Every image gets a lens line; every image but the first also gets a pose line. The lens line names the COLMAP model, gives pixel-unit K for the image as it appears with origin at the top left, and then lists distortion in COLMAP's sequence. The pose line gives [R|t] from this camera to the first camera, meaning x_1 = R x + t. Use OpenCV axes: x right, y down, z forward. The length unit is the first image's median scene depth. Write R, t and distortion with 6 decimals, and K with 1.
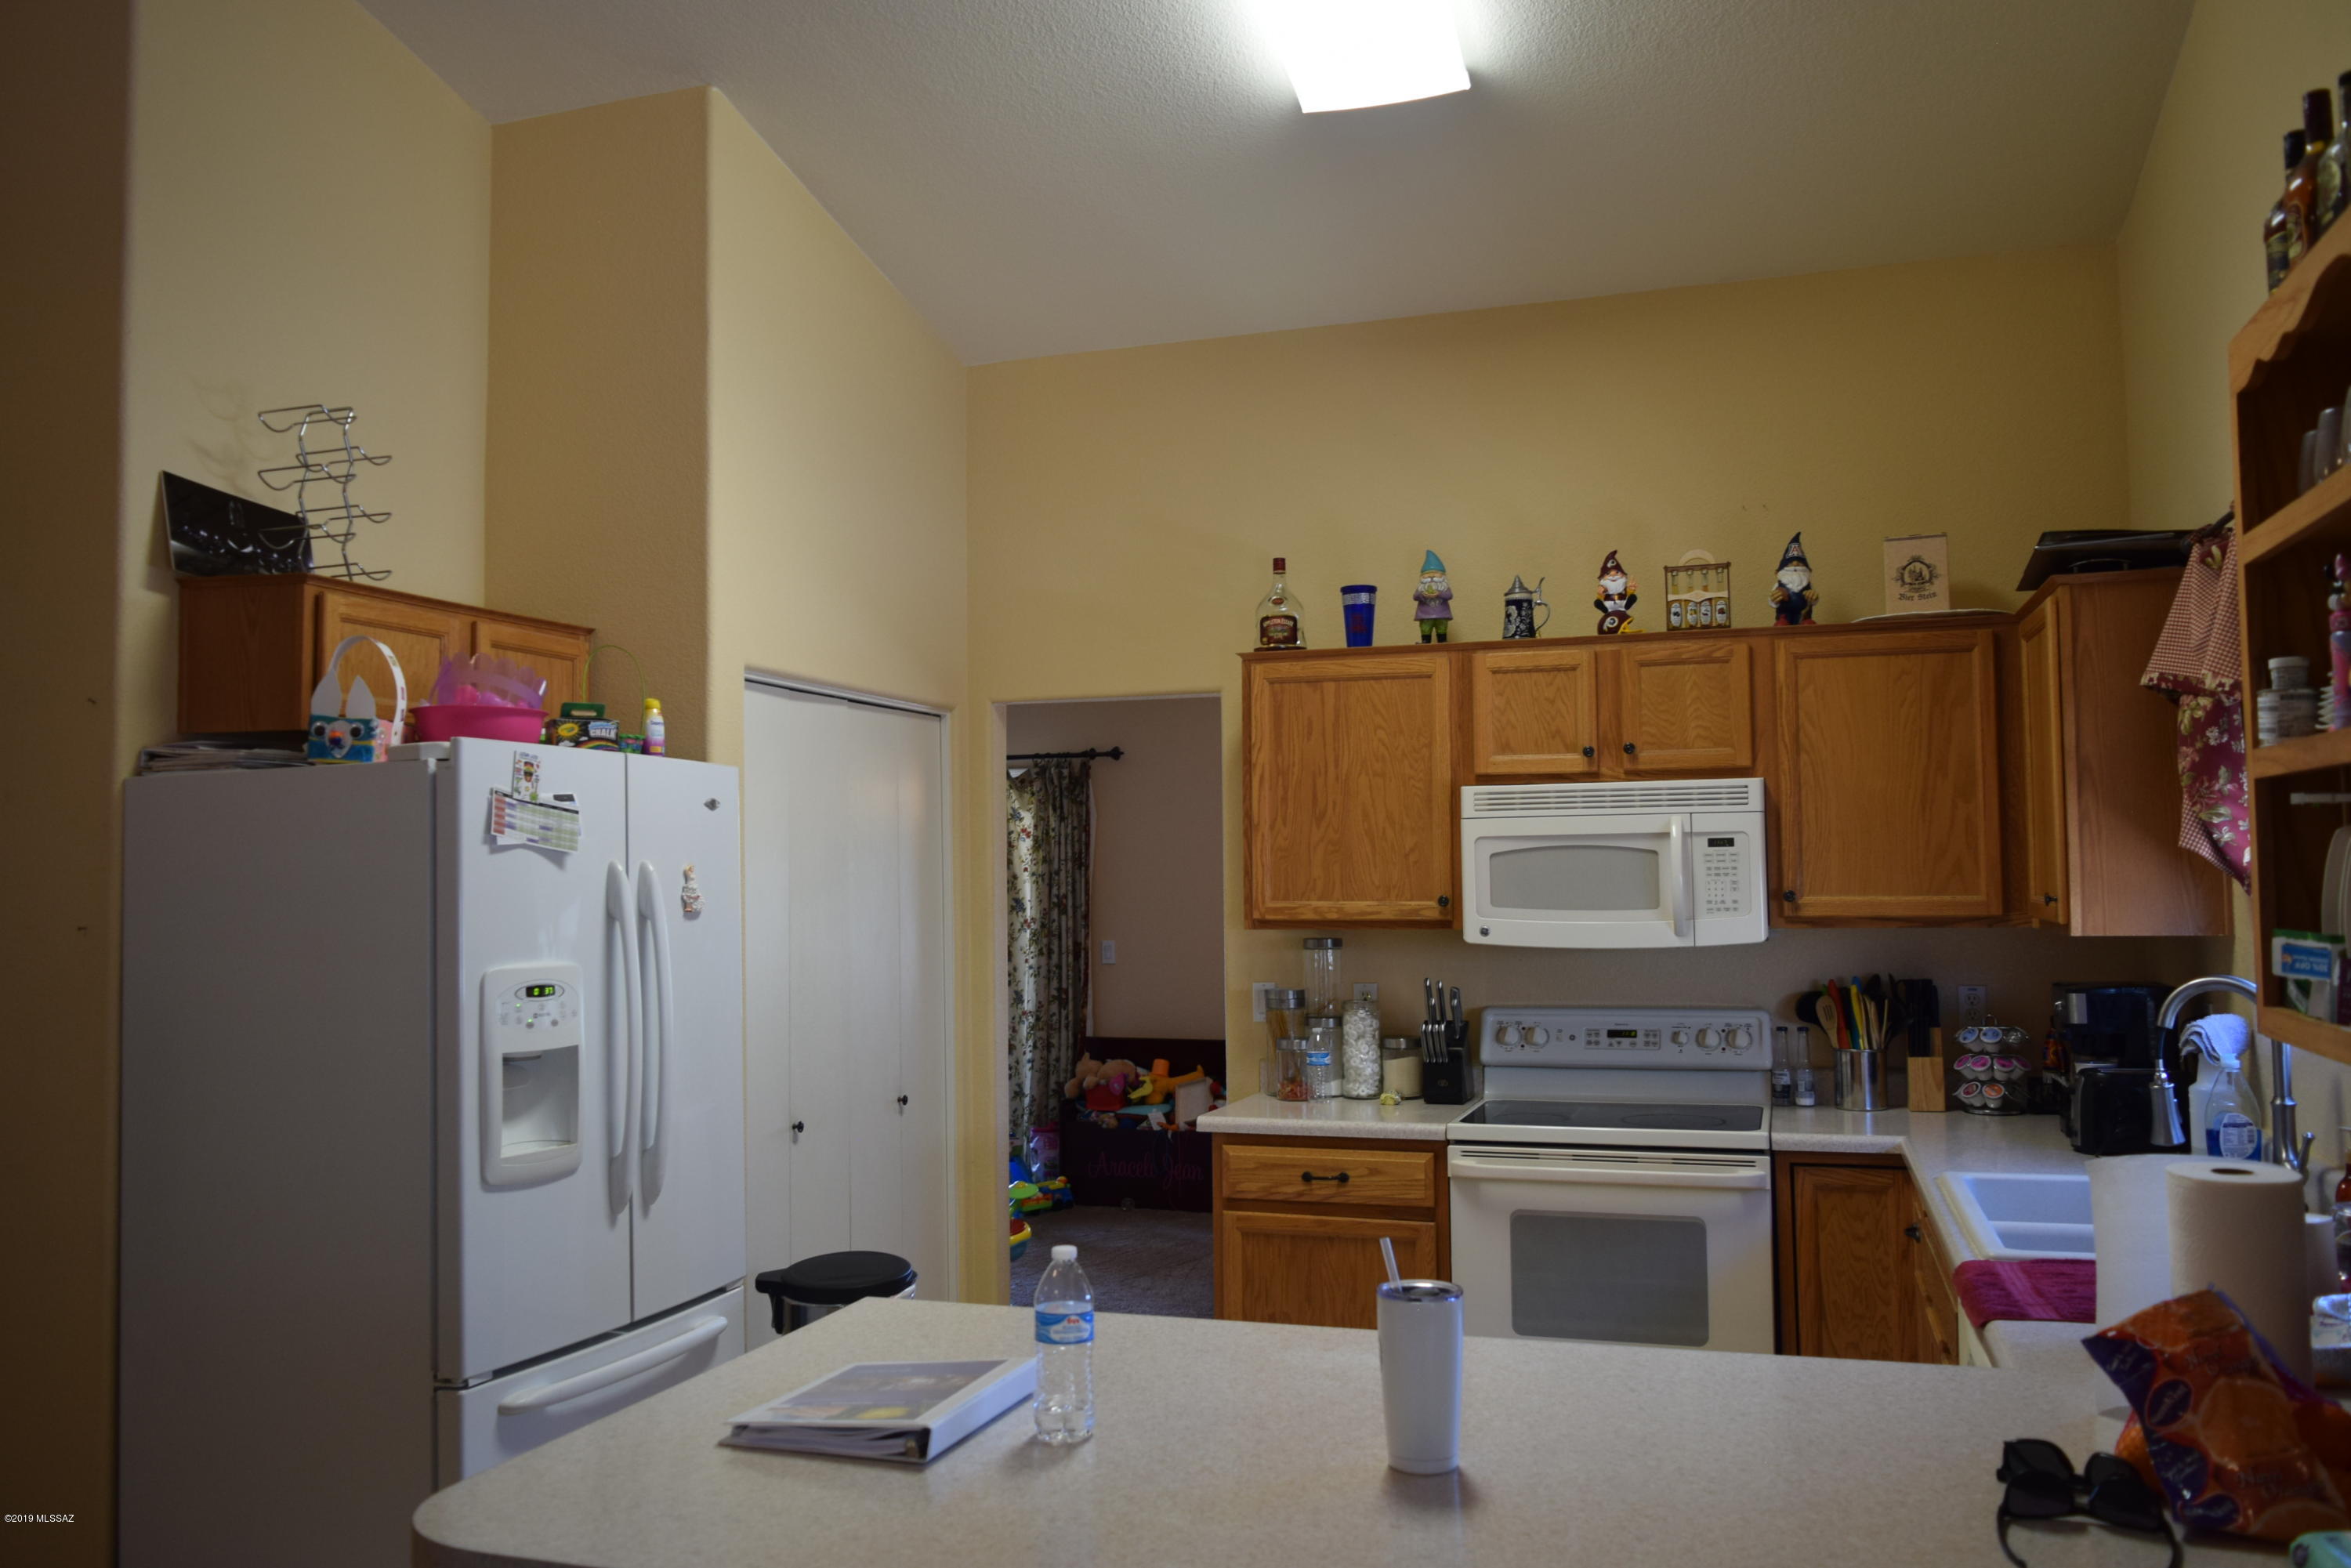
lens RADIAL K [[1848.8, 0, 1169.5], [0, 1848.8, 779.8], [0, 0, 1]] dist [-0.020974, 0.000244]
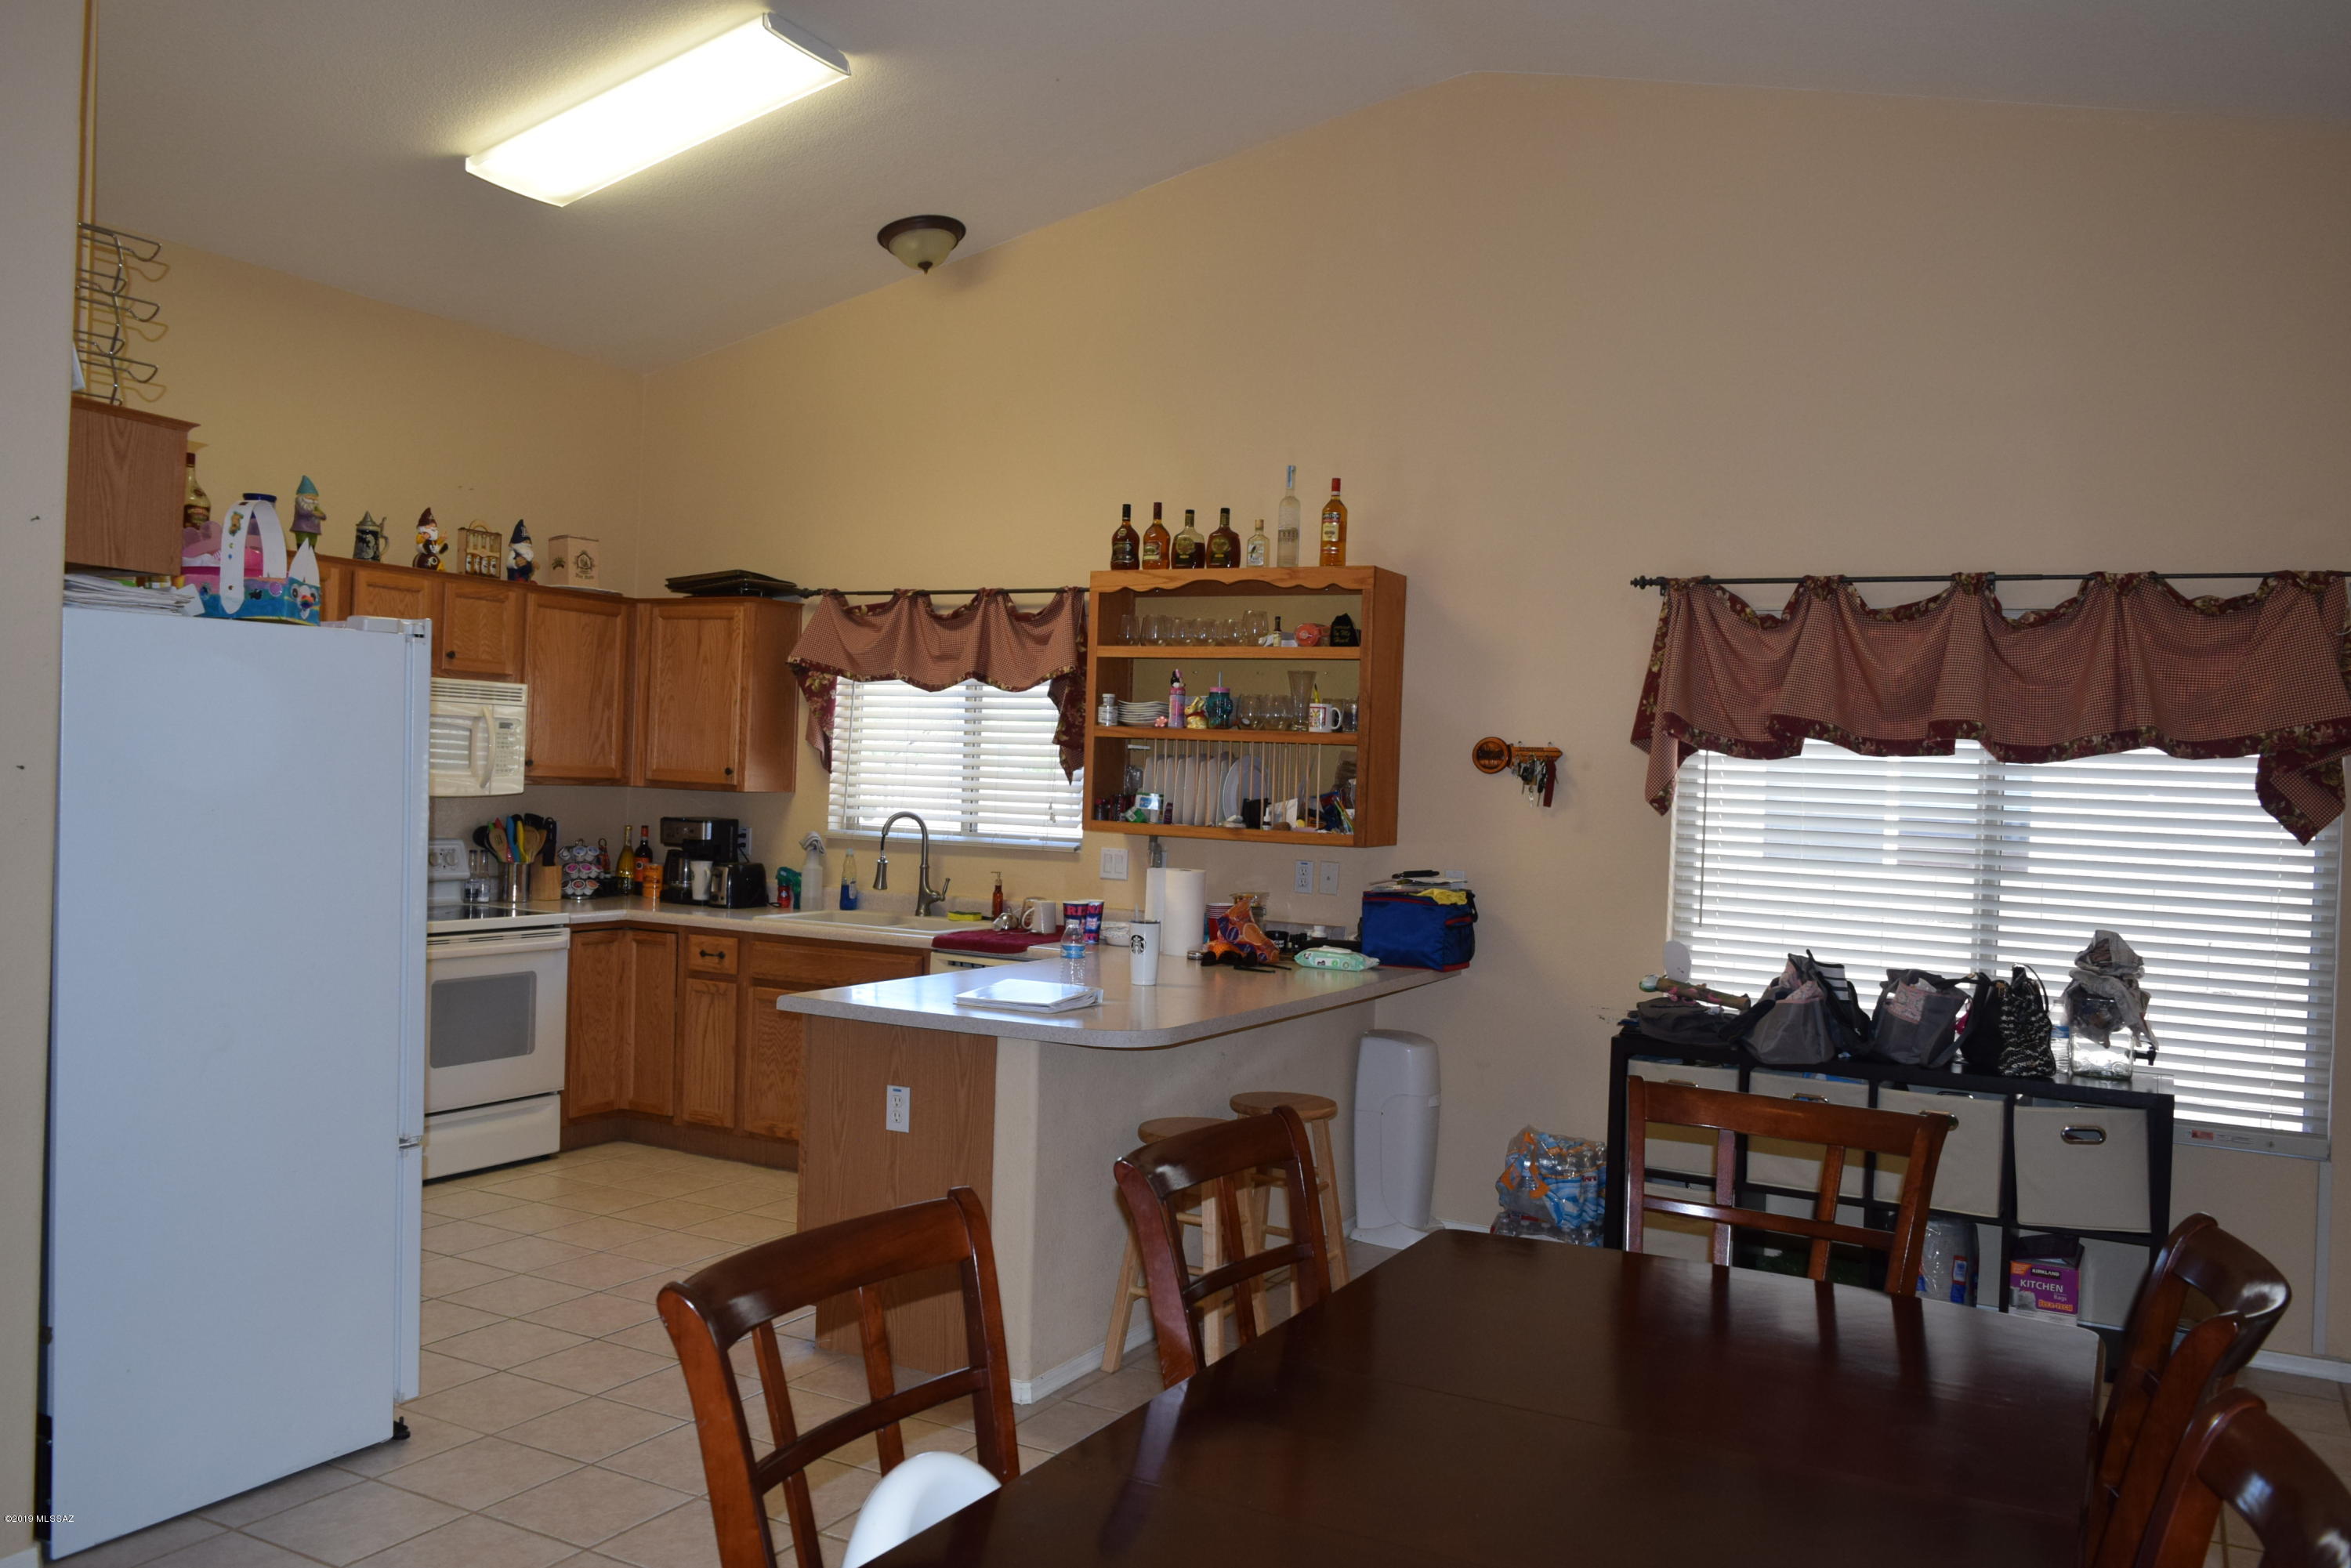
lens RADIAL K [[1848.8, 0, 1169.5], [0, 1848.8, 779.8], [0, 0, 1]] dist [-0.020974, 0.000244]
pose [[0.165772, 0.014411, 0.986059, -1.081517], [-0.091635, 0.995792, 0.000852, 0.027310], [-0.981897, -0.090499, 0.166395, 0.226790]]
